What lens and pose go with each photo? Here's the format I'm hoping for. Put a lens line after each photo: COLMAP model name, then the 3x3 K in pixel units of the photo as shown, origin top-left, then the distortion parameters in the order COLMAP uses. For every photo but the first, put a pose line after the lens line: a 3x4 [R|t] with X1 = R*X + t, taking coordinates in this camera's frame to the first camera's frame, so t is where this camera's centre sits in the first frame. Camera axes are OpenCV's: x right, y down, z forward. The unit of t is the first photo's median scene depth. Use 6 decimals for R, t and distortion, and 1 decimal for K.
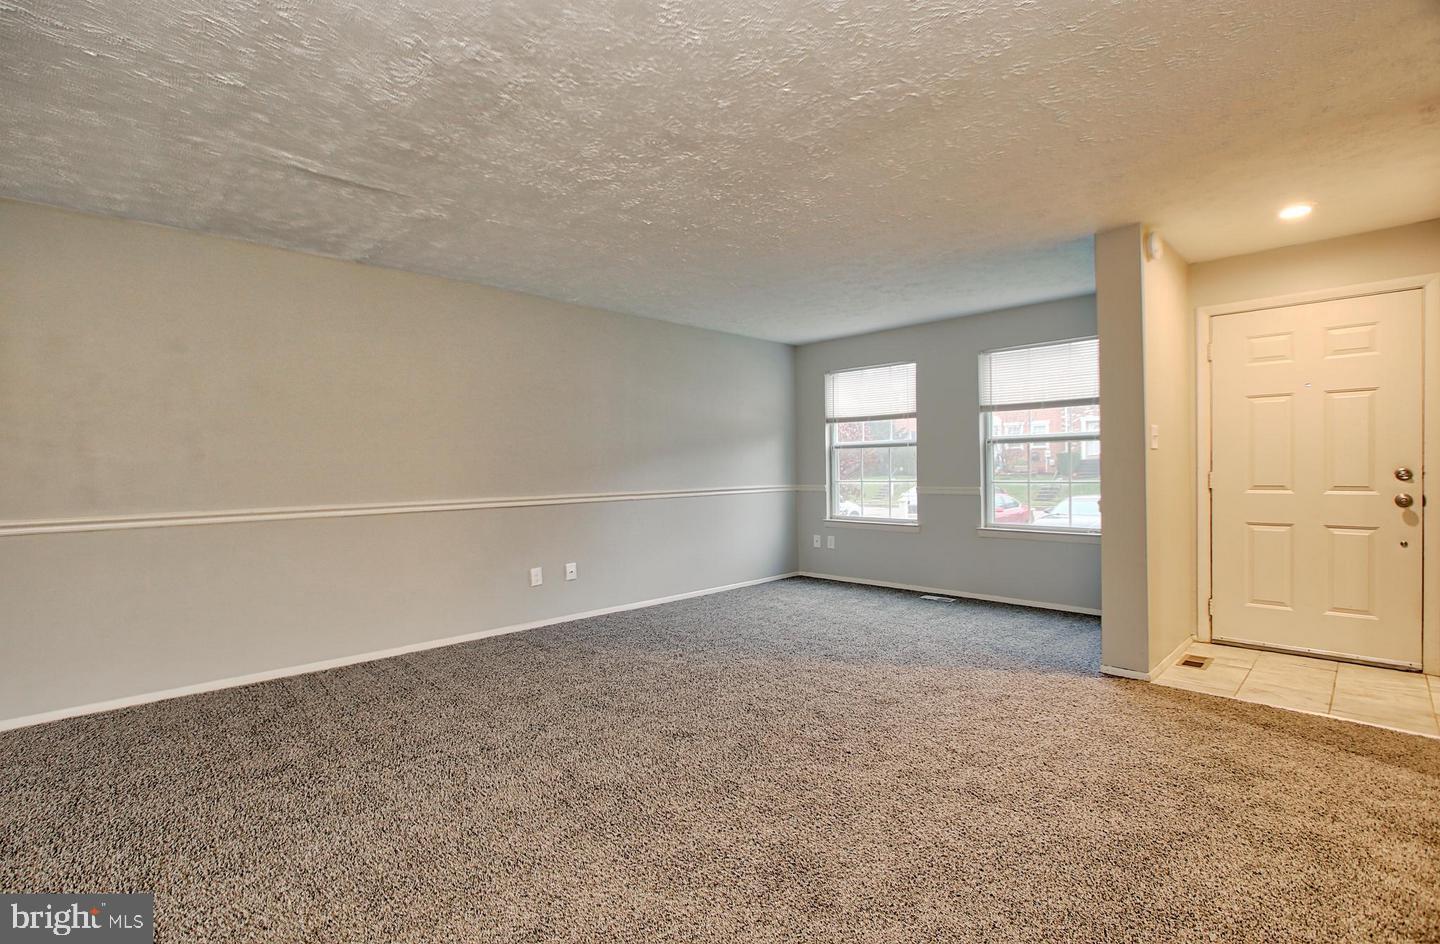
lens RADIAL K [[669.5, 0, 708.7], [0, 669.5, 474.4], [0, 0, 1]] dist [-0.001625, -0.000711]
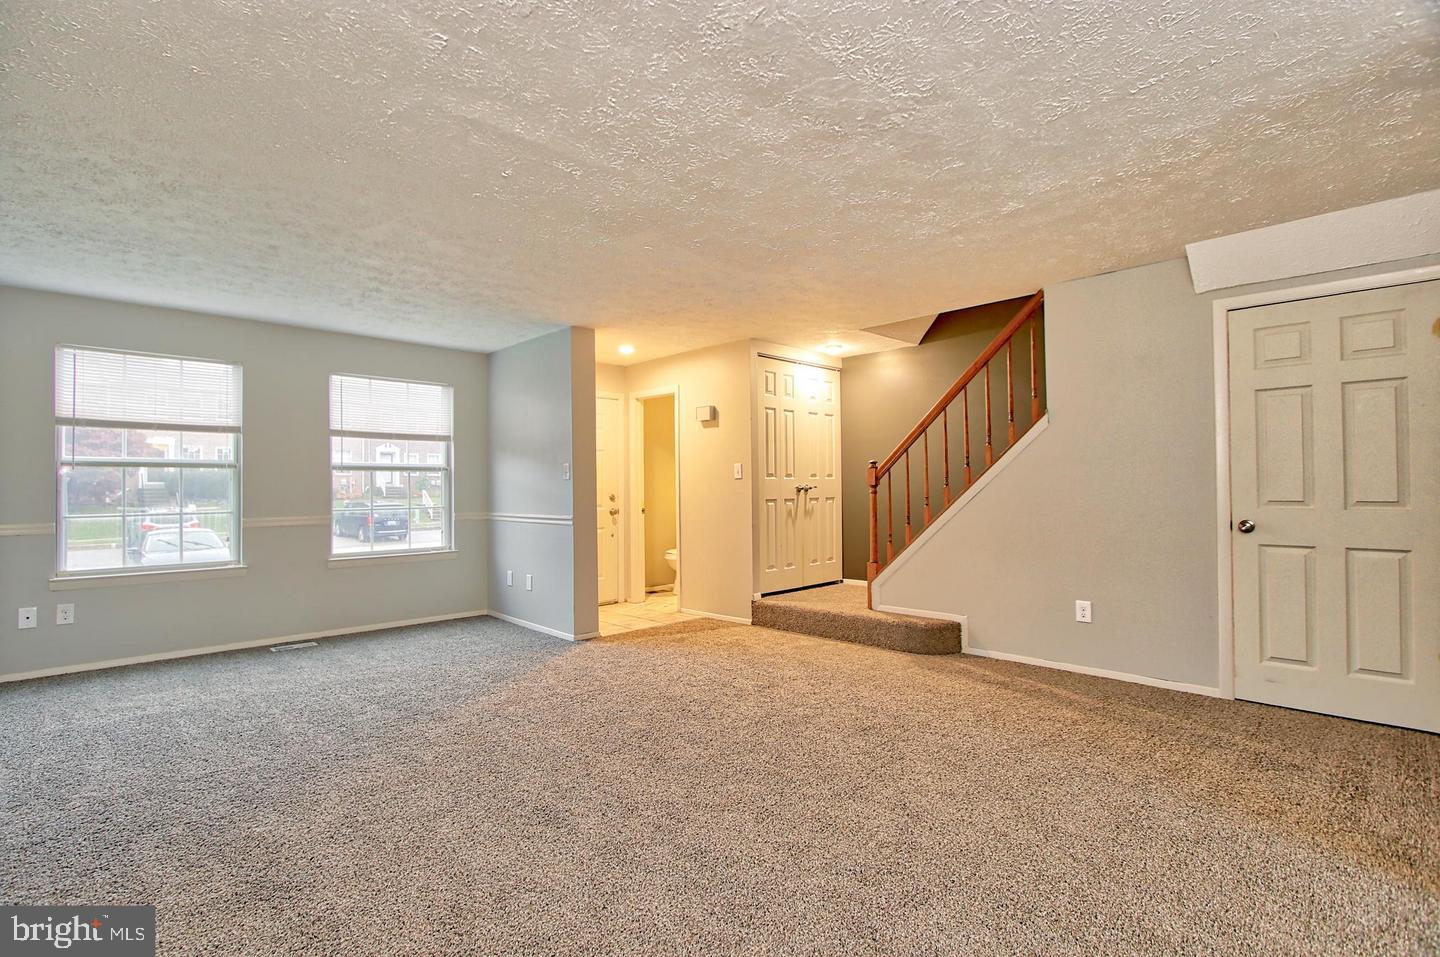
lens RADIAL K [[664.9, 0, 720.5], [0, 664.9, 480.9], [0, 0, 1]] dist [-0.014224, -0.000303]
pose [[0.008754, 0.023682, 0.999681, -0.505632], [0.017640, 0.999560, -0.023833, 0.002017], [-0.999806, 0.017843, 0.008332, 0.442182]]
